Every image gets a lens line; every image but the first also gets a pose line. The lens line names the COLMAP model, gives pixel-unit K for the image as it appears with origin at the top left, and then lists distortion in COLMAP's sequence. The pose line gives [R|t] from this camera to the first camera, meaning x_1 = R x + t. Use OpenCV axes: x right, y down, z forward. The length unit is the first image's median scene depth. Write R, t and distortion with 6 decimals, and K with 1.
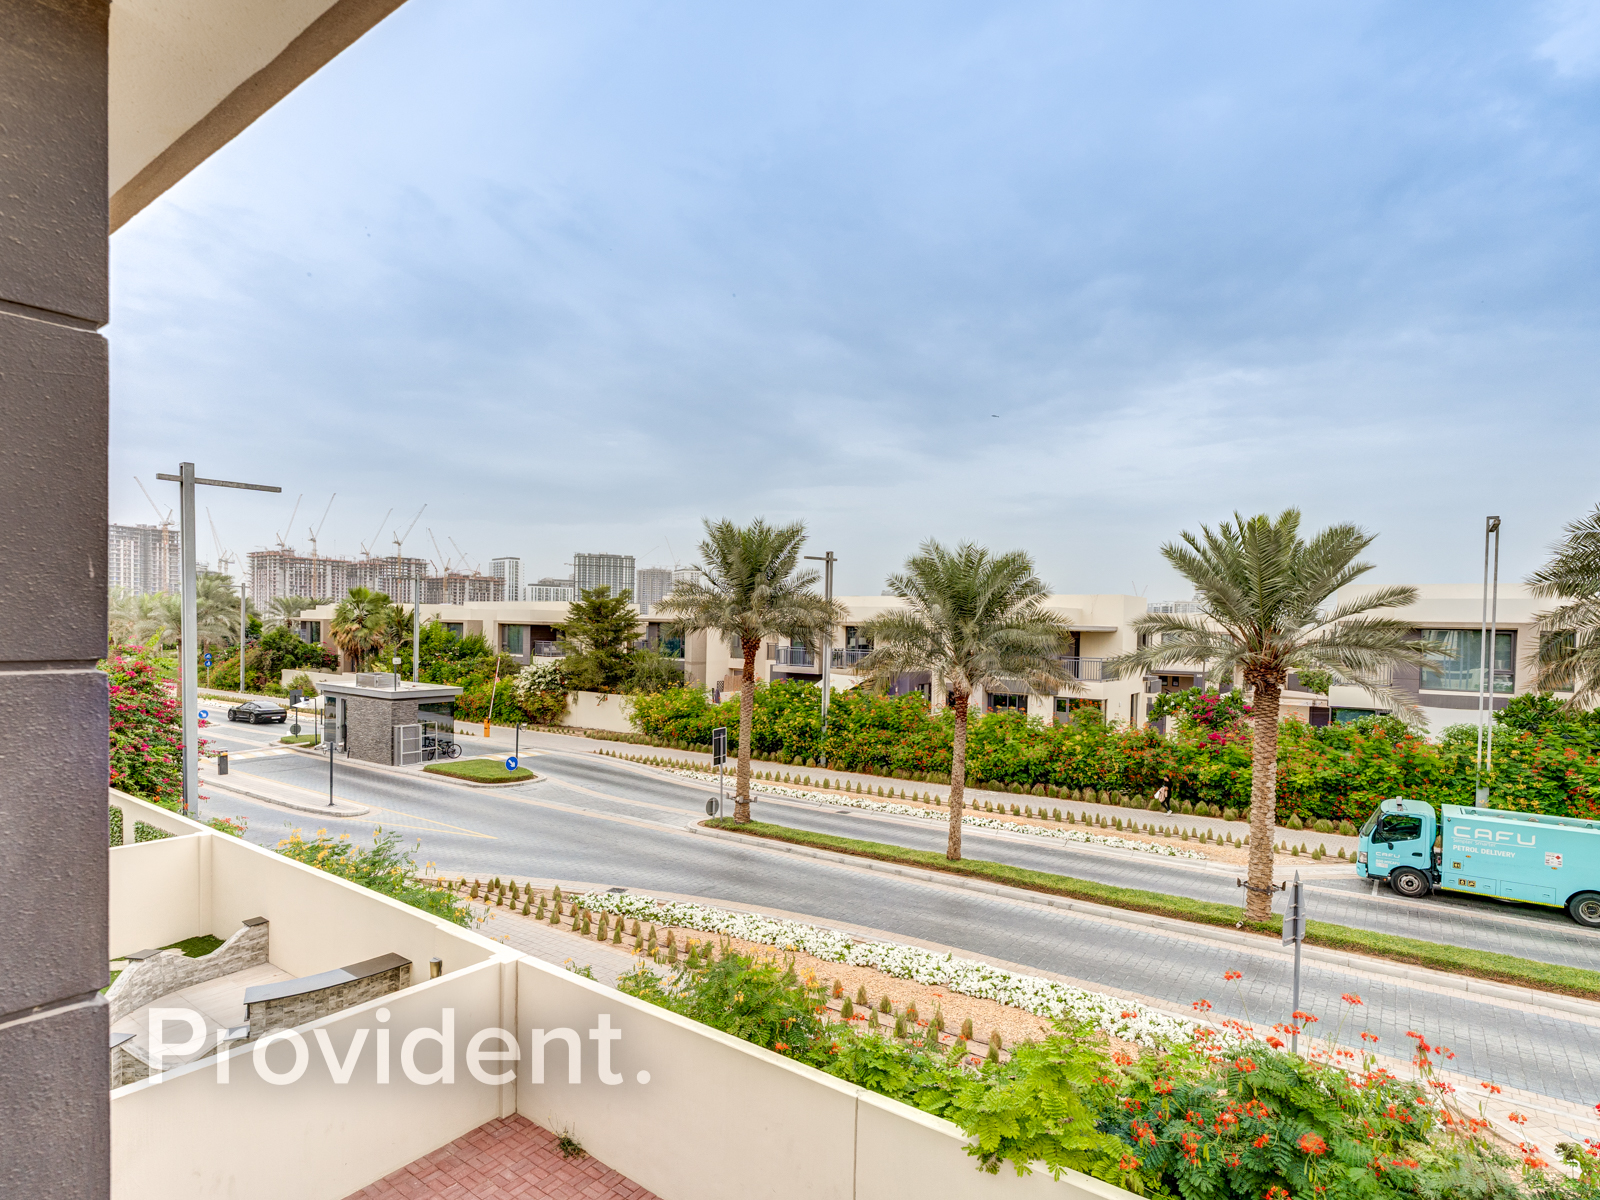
lens RADIAL K [[841.6, 0, 807.1], [0, 841.6, 646.0], [0, 0, 1]] dist [-0.001155, 0.000016]
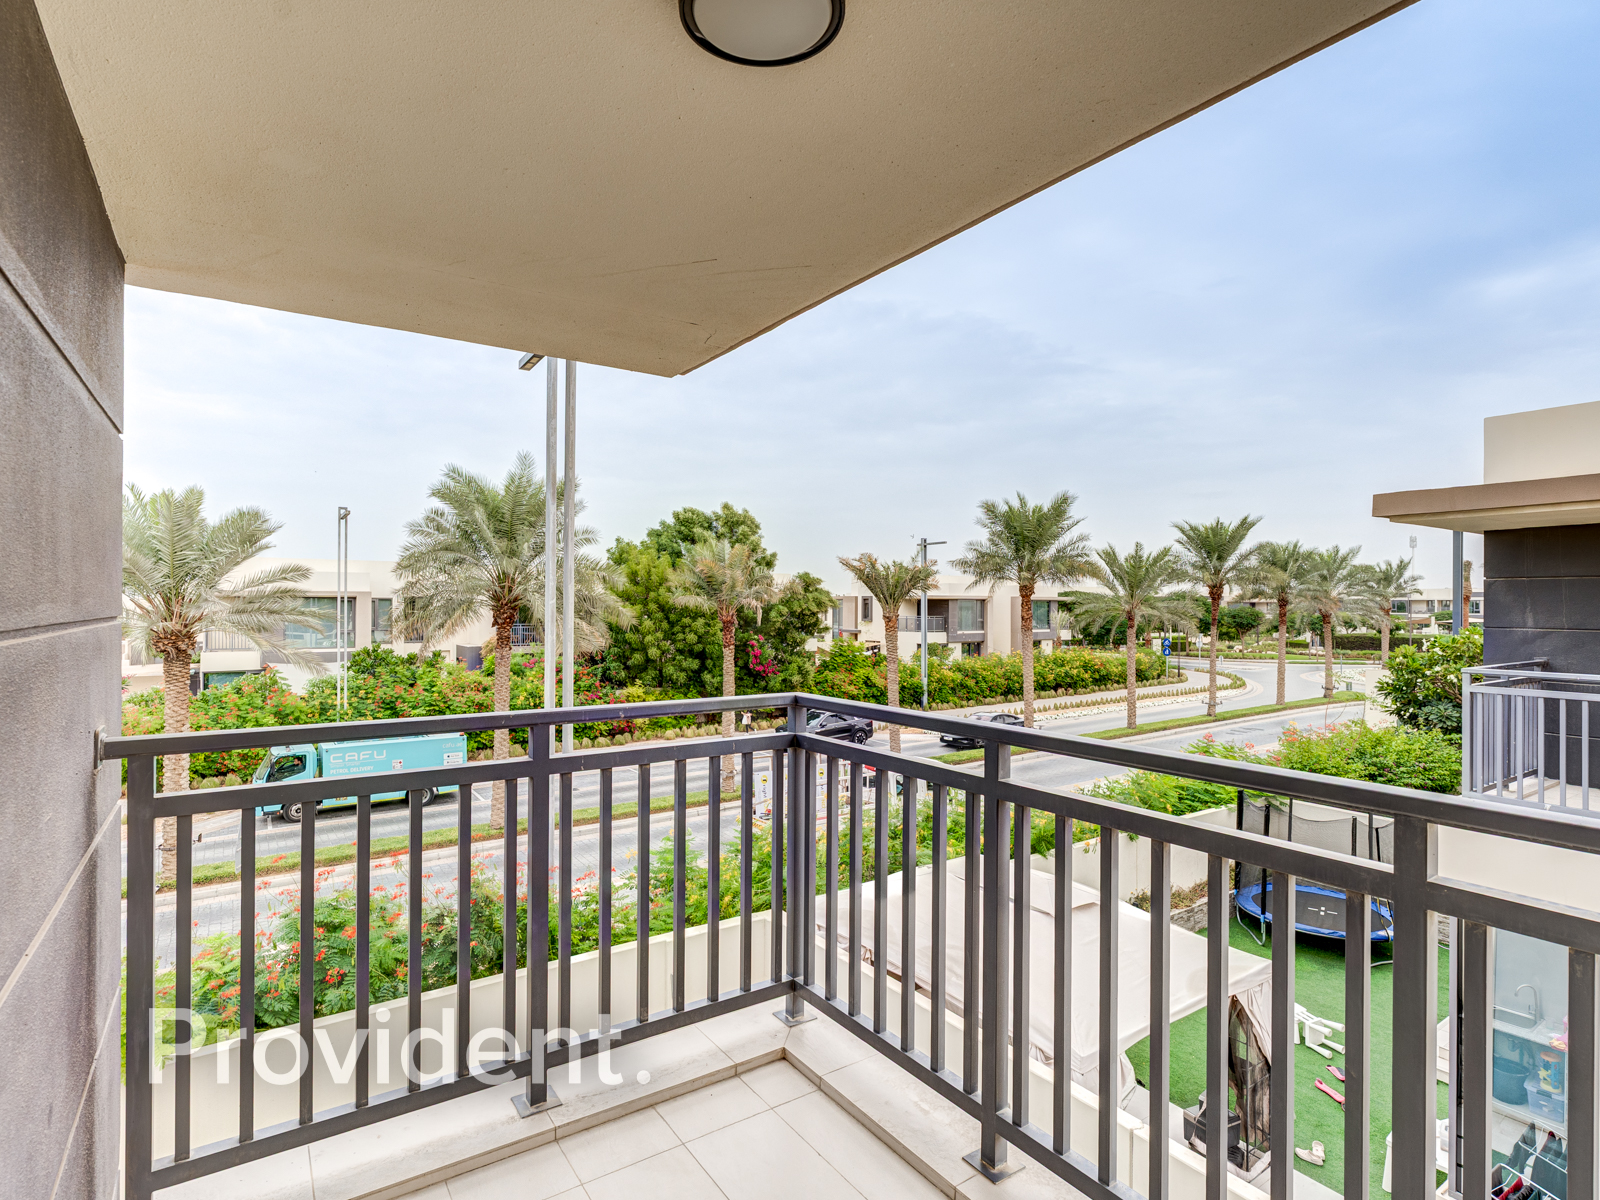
lens RADIAL K [[817.5, 0, 800.0], [0, 817.5, 600.0], [0, 0, 1]] dist [0.000757, -0.000888]
pose [[0.338100, -0.009748, 0.941060, -0.107804], [0.024435, 0.999700, 0.001577, -0.000596], [-0.940793, 0.022461, 0.338237, -0.056033]]
